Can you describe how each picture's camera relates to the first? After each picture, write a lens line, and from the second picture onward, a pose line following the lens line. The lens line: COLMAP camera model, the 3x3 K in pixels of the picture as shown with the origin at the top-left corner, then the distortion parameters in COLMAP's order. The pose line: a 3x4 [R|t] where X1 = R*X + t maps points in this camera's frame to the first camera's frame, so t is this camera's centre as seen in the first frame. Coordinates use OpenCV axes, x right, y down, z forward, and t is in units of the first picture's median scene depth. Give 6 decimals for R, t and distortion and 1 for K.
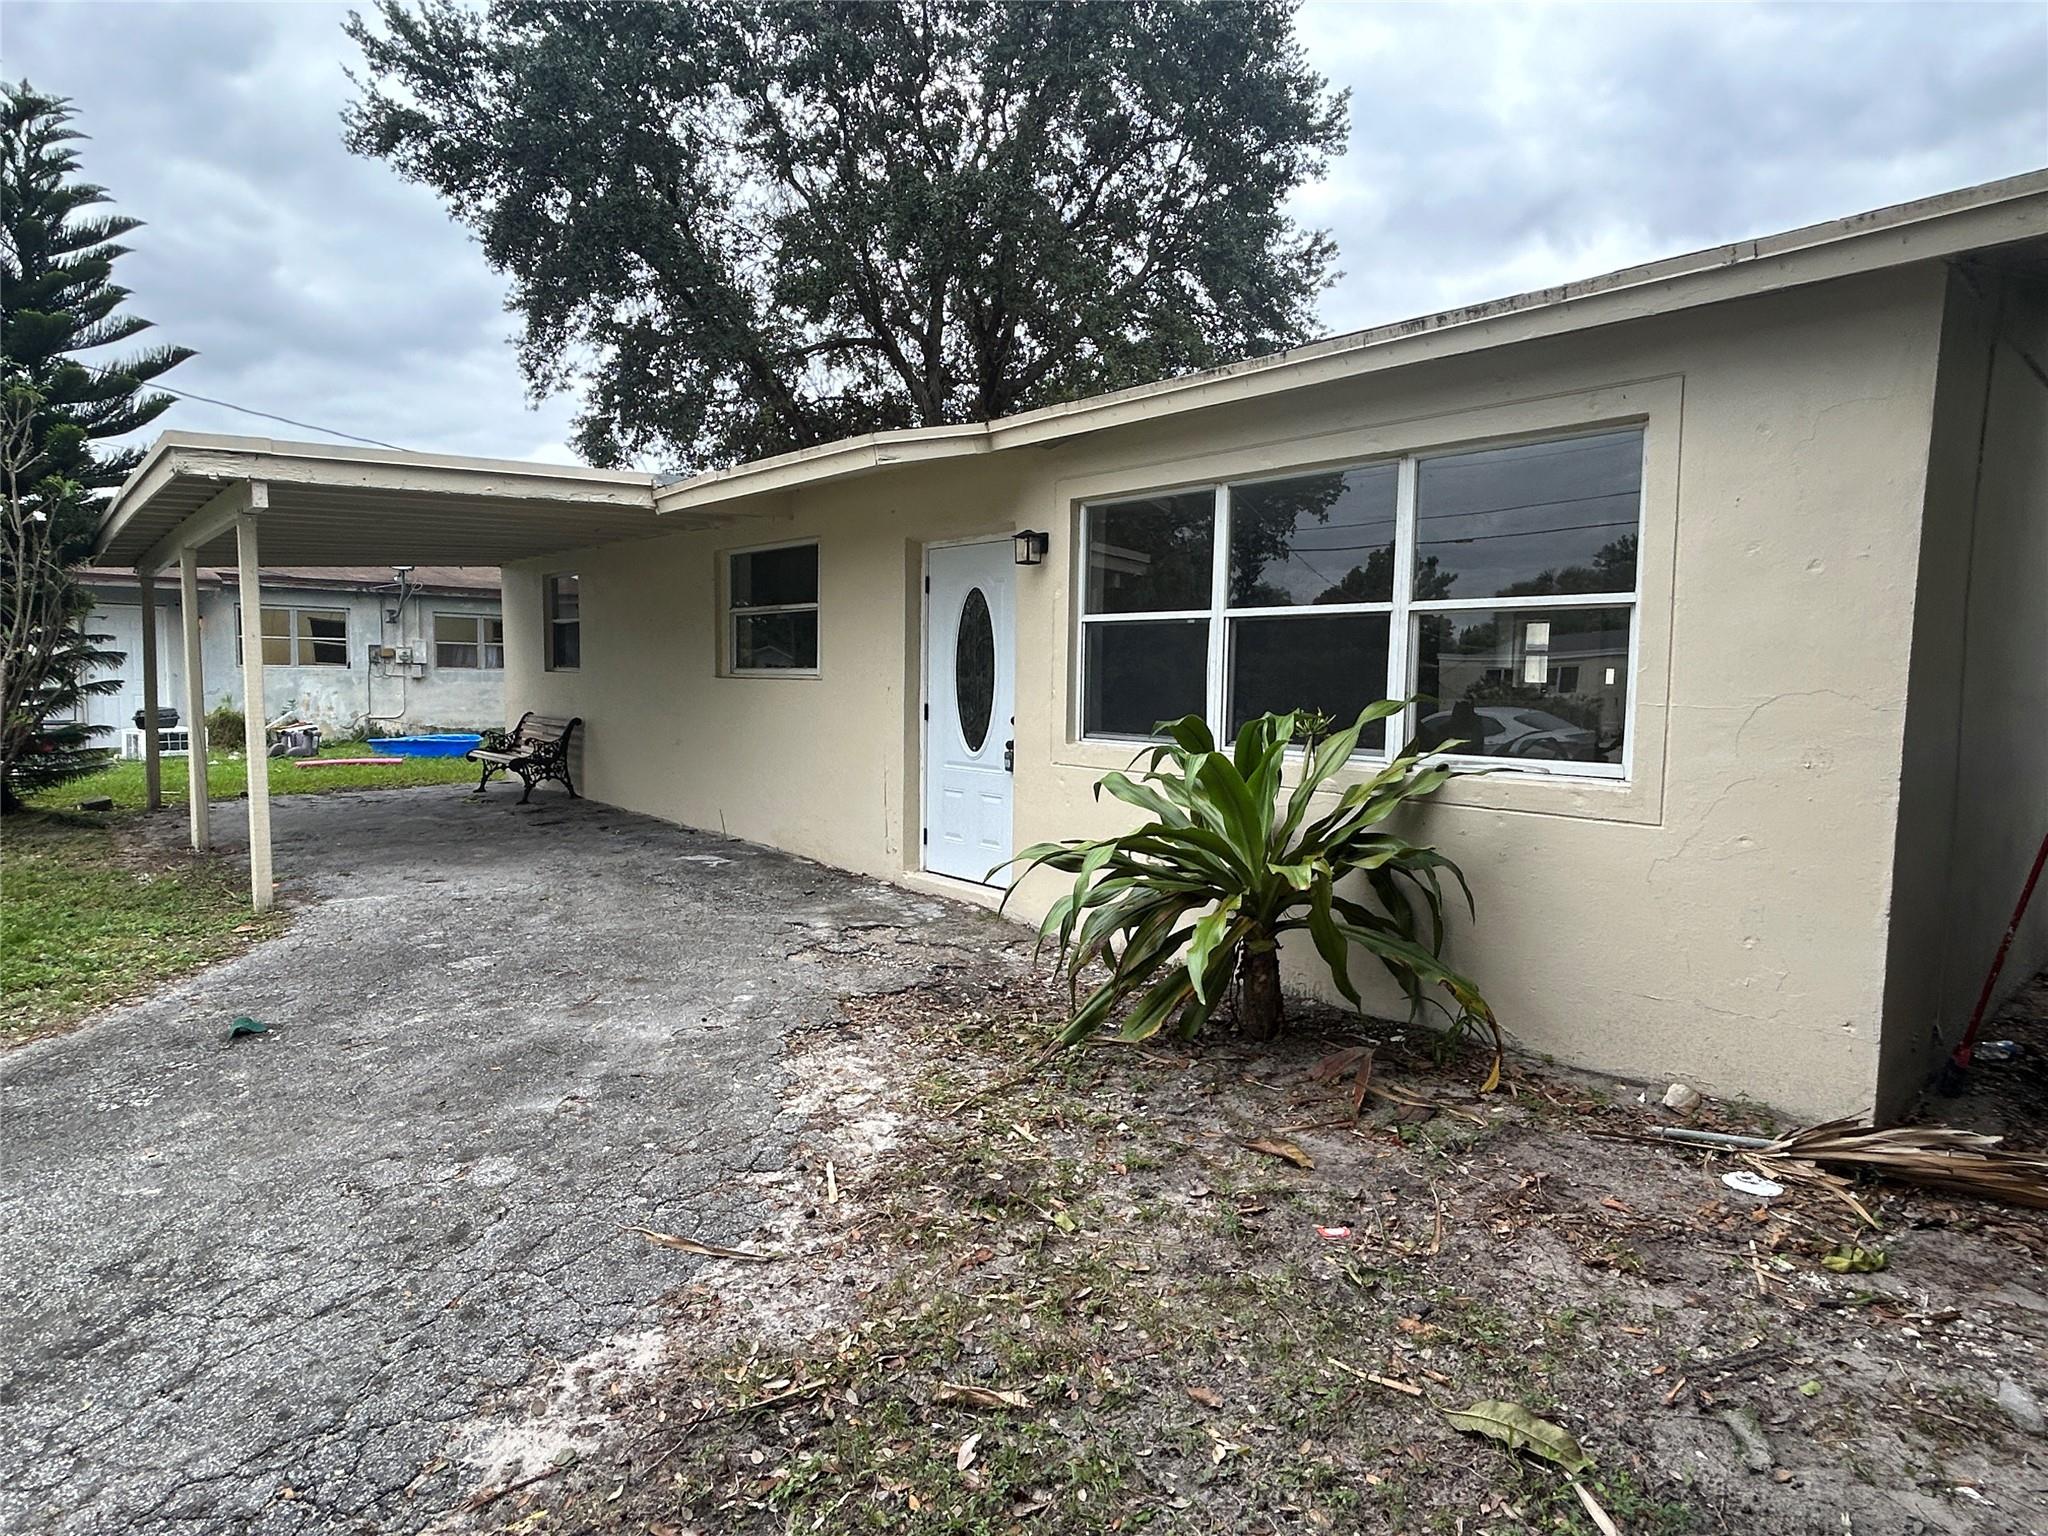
lens RADIAL K [[1153.9, 0, 1024.5], [0, 1153.9, 767.8], [0, 0, 1]] dist [0.002517, 0.000067]
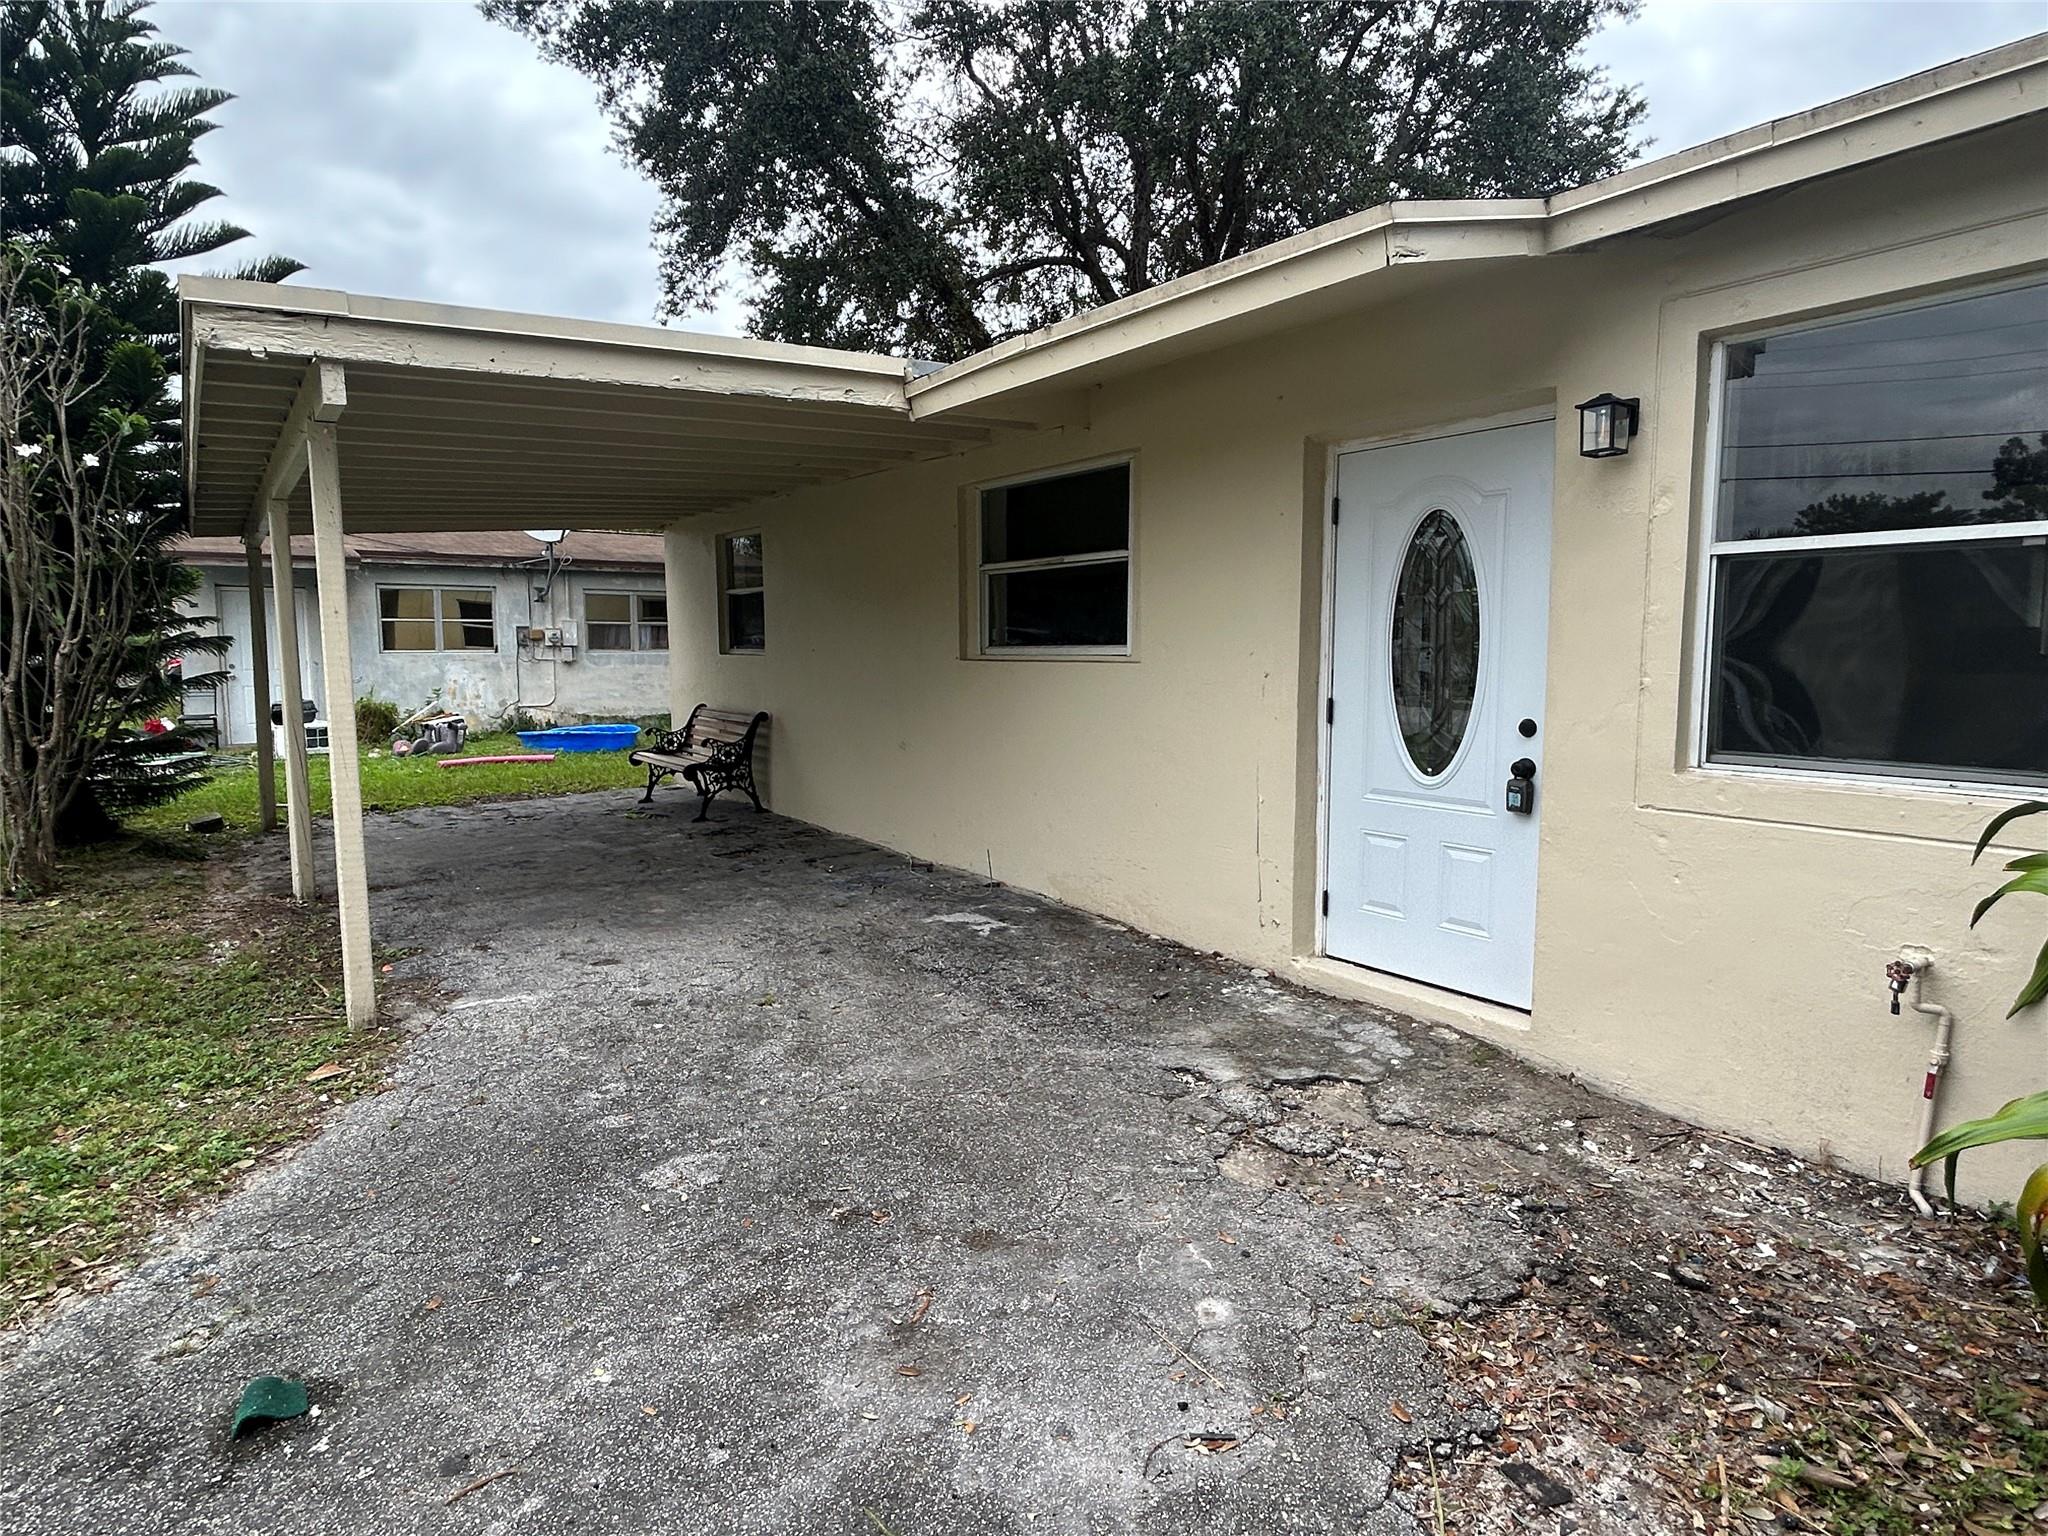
lens RADIAL K [[1153.9, 0, 1023.7], [0, 1153.9, 773.4], [0, 0, 1]] dist [0.002517, 0.000067]
pose [[0.994233, -0.004291, -0.107156, -0.175311], [0.007433, 0.999553, 0.028944, -0.031646], [0.106984, -0.029574, 0.993821, 0.322742]]
